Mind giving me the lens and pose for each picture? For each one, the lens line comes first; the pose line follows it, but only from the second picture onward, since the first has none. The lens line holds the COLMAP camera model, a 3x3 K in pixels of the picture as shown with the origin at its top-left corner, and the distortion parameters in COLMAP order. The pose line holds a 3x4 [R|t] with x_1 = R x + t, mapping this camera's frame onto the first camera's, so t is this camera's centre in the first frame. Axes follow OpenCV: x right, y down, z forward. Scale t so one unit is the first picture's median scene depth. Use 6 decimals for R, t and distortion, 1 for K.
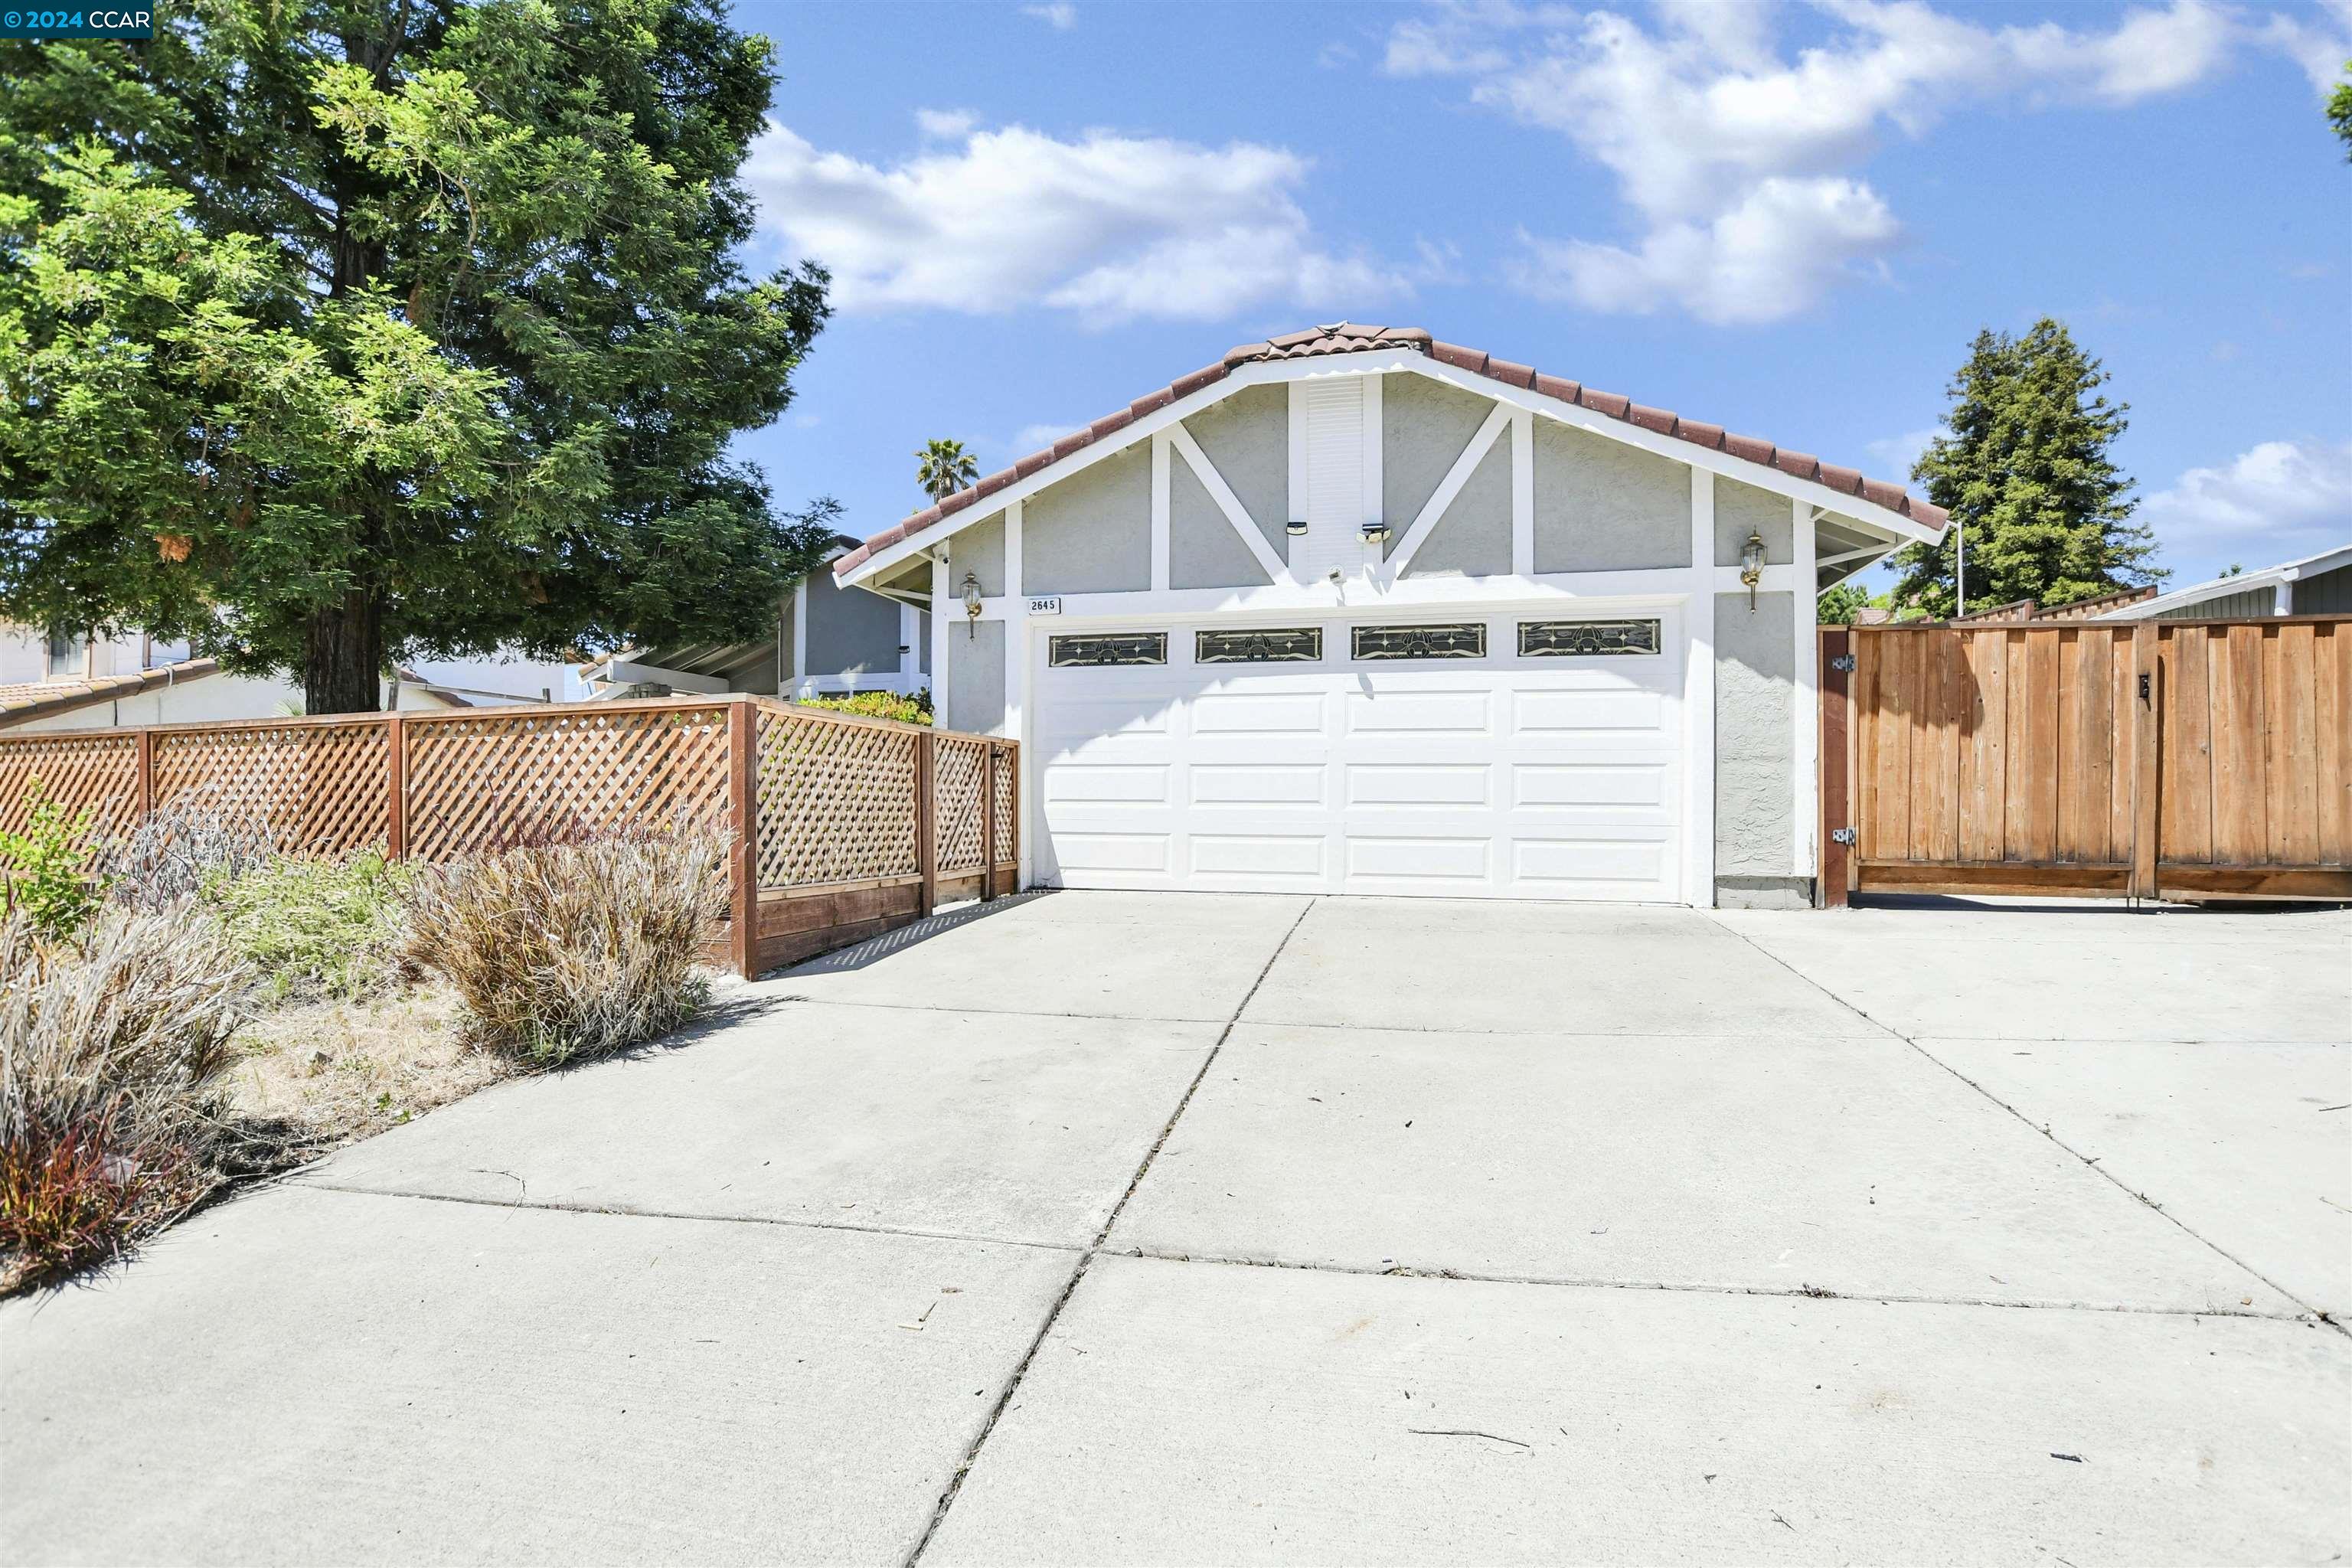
lens RADIAL K [[1100.4, 0, 1169.6], [0, 1100.4, 806.4], [0, 0, 1]] dist [-0.032170, 0.004488]
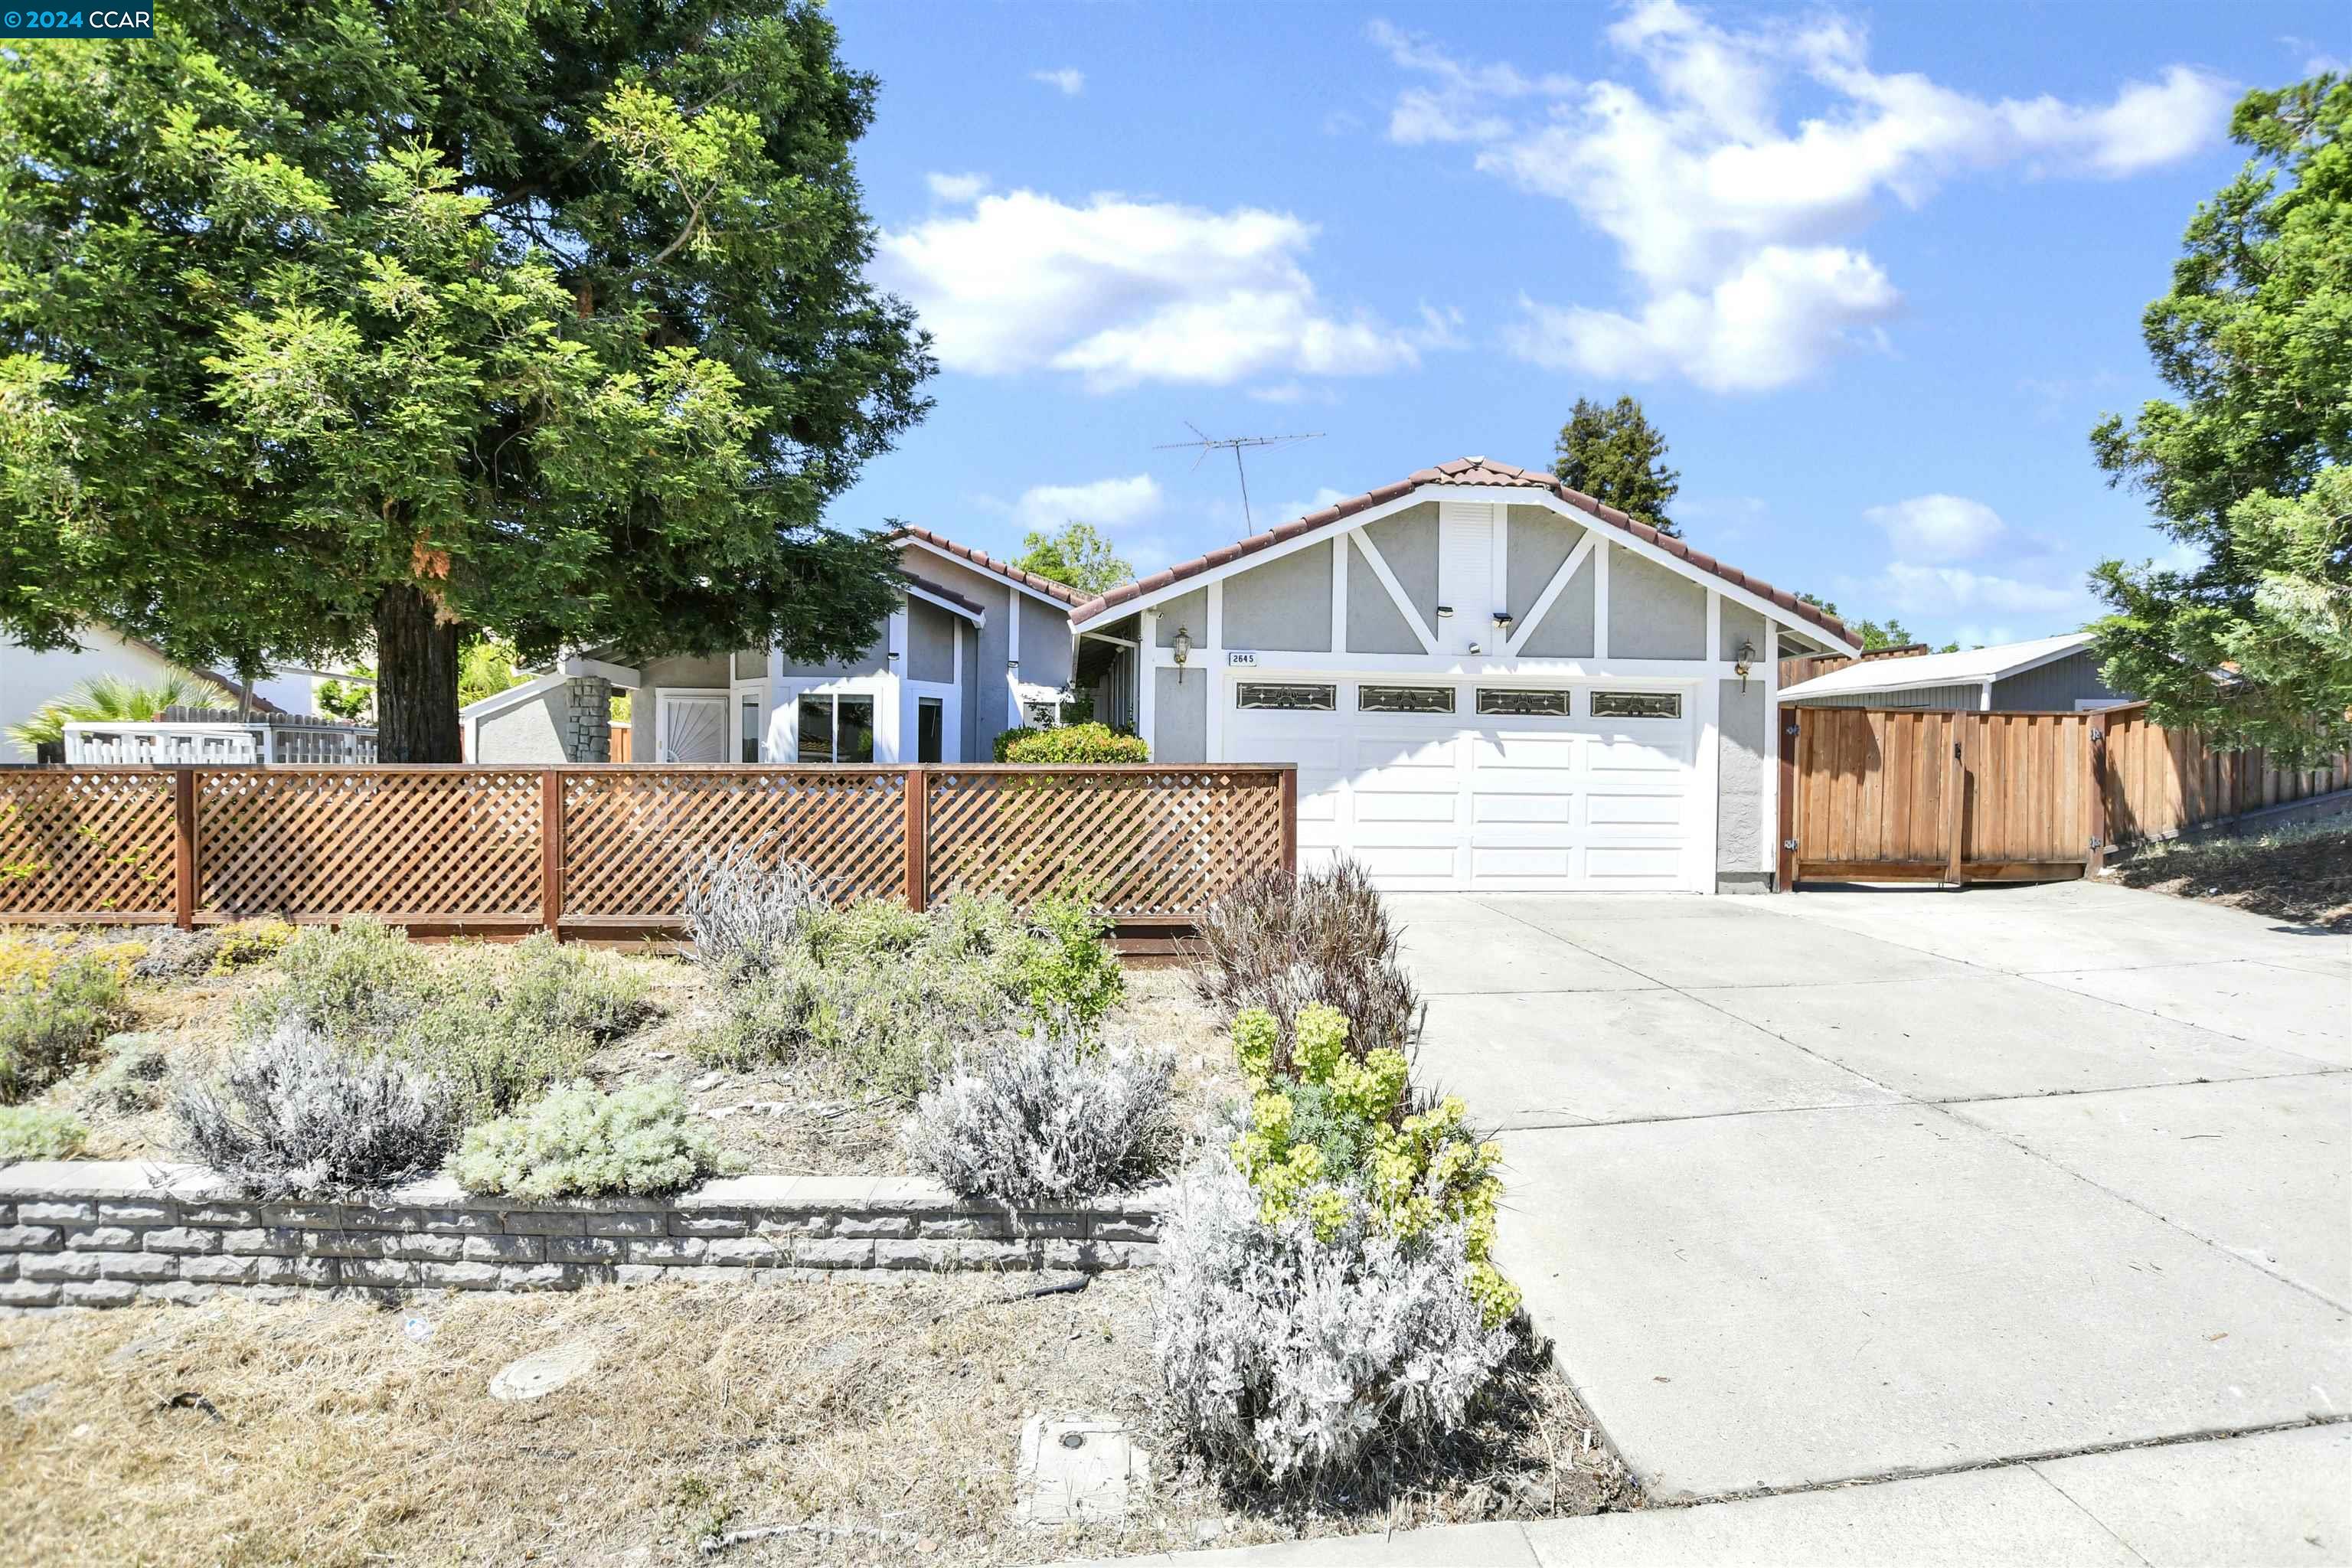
lens RADIAL K [[1100.4, 0, 1176.5], [0, 1100.4, 782.0], [0, 0, 1]] dist [-0.032170, 0.004488]
pose [[0.941913, 0.004425, 0.335827, -0.634932], [-0.005812, 0.999978, 0.003124, -0.054981], [-0.335806, -0.004894, 0.941918, -0.122739]]
